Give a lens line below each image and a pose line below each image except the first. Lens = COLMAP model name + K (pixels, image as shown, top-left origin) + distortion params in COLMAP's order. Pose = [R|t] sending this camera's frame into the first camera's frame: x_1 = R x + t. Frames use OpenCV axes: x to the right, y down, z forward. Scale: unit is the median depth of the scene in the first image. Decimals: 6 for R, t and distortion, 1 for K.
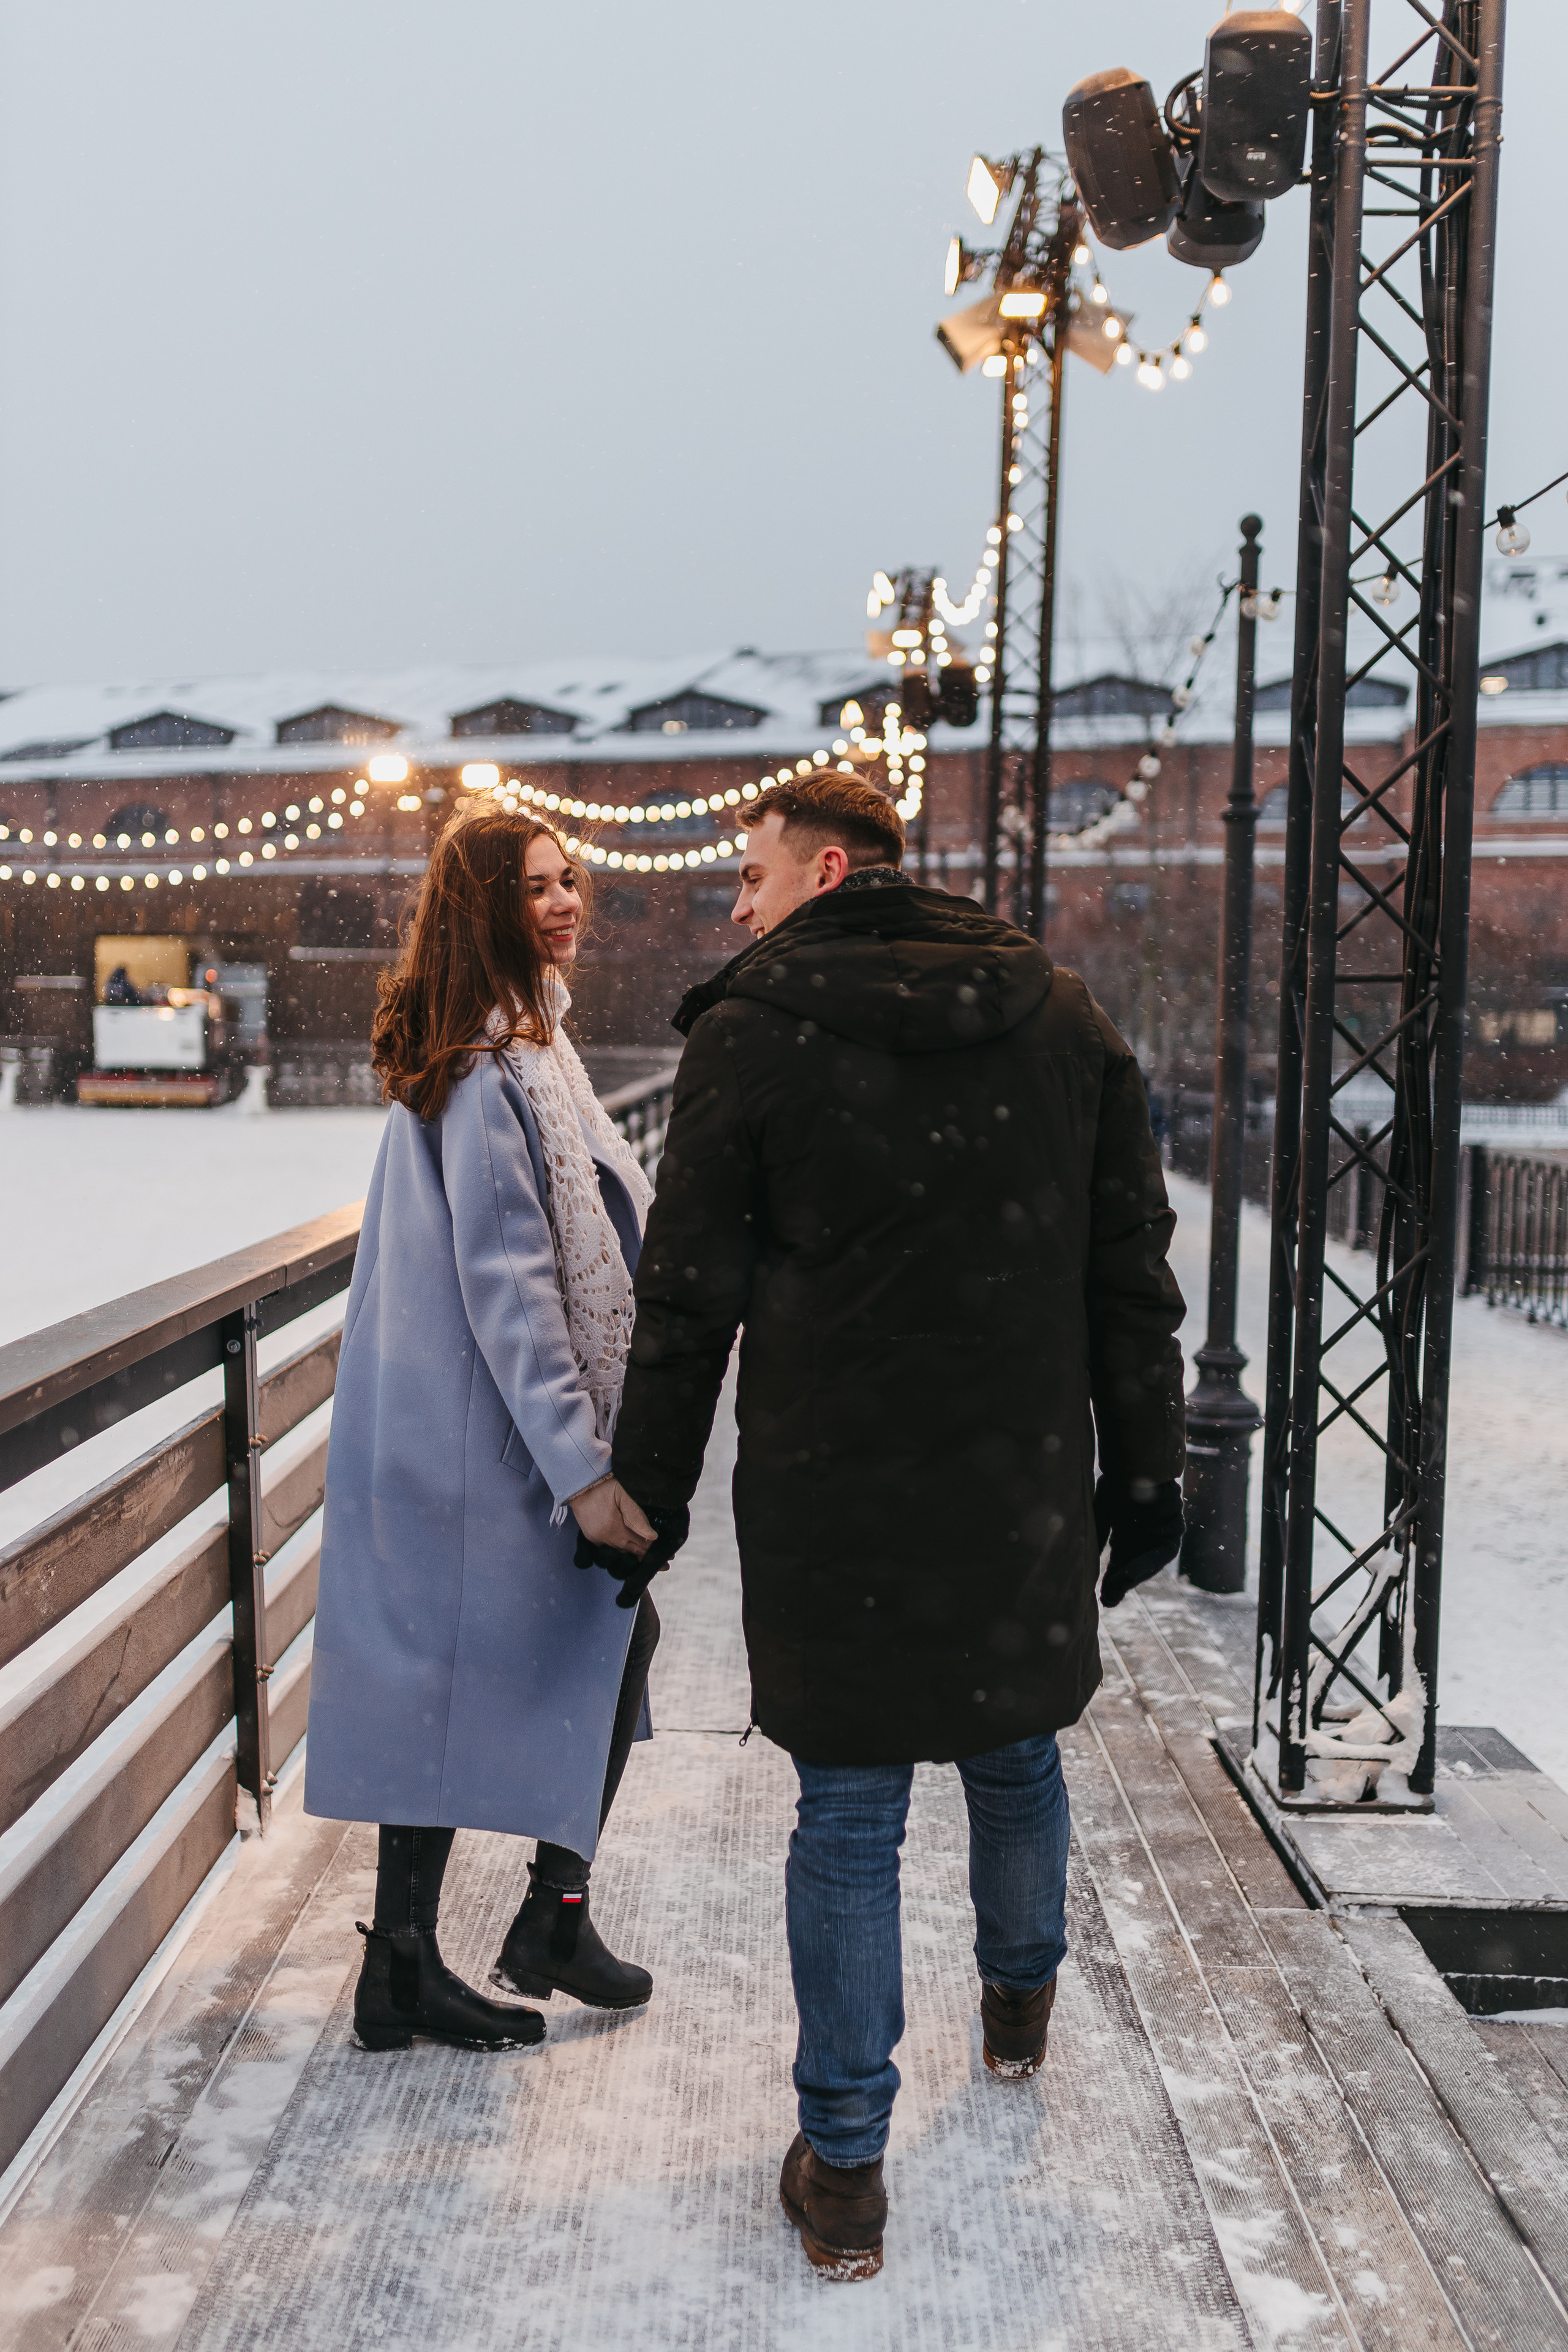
lens RADIAL K [[2240.1, 0, 786.5], [0, 2240.1, 1181.5], [0, 0, 1]] dist [0.010148, 0.000000]
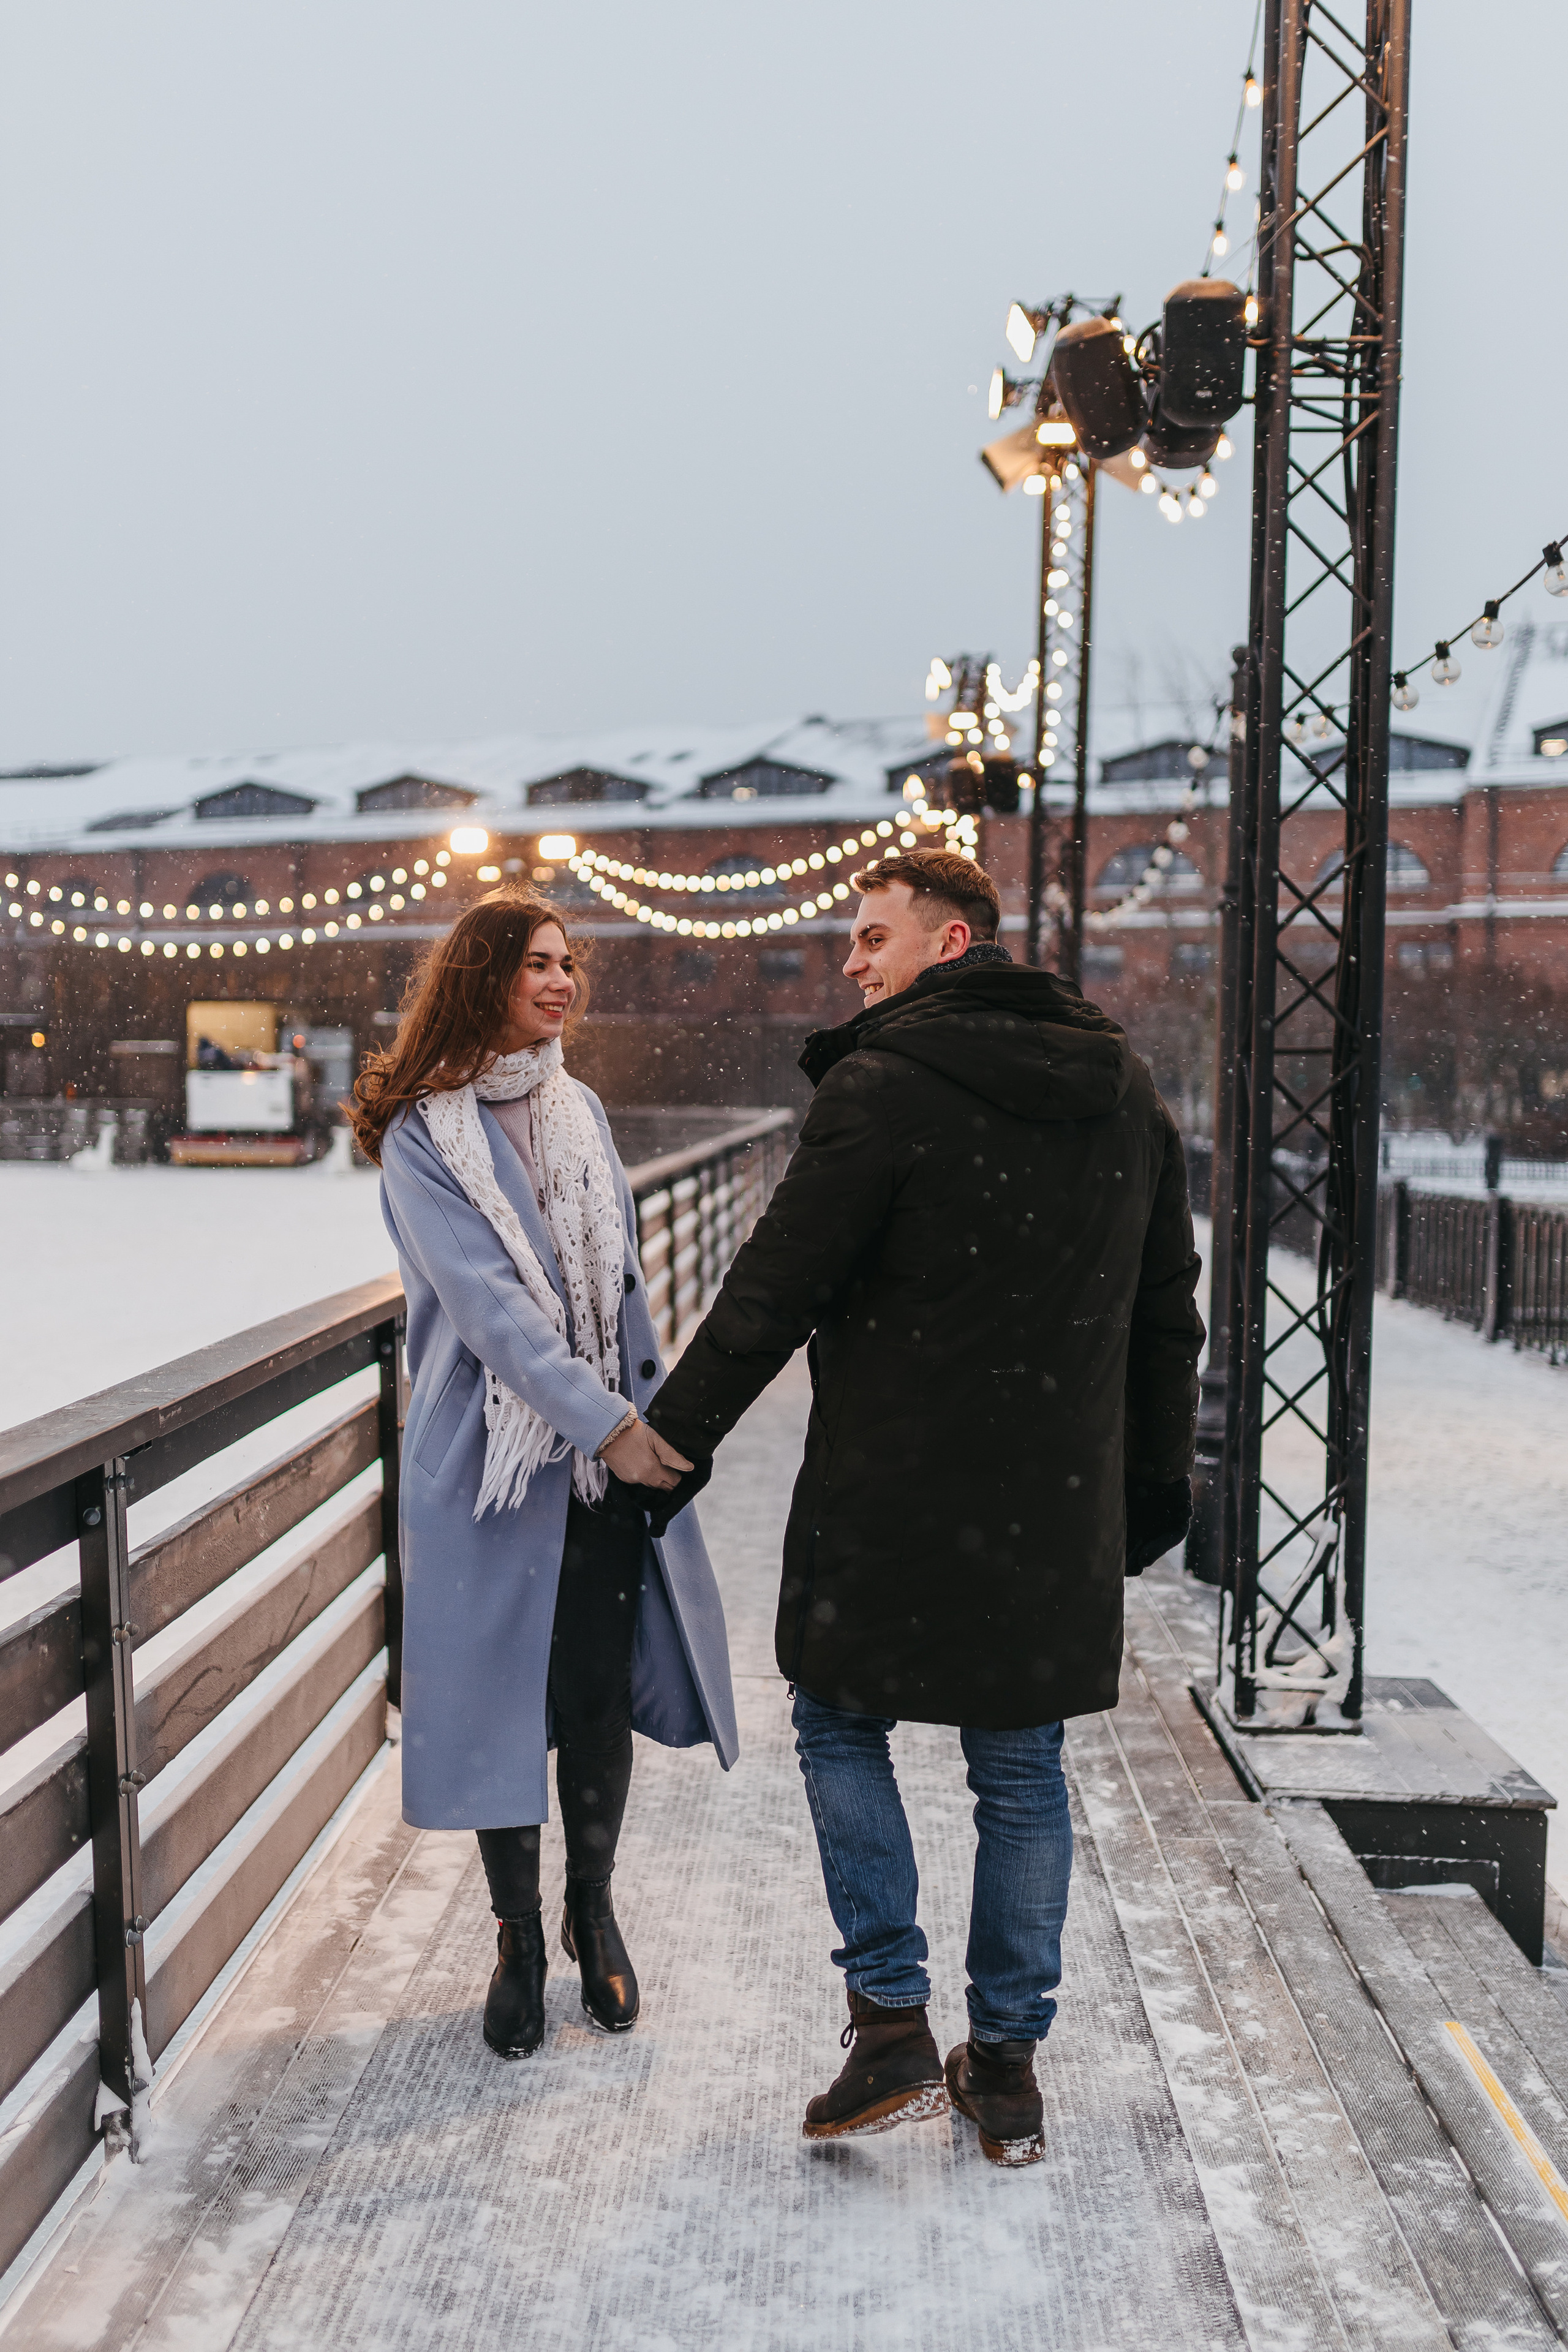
lens RADIAL K [[2240.1, 0, 782.9], [0, 2240.1, 1175.6], [0, 0, 1]] dist [0.010148, 0.000000]
pose [[0.999448, -0.002186, -0.033160, 0.014935], [0.001219, 0.999575, -0.029129, 0.012621], [0.033210, 0.029073, 0.999025, -0.225653]]
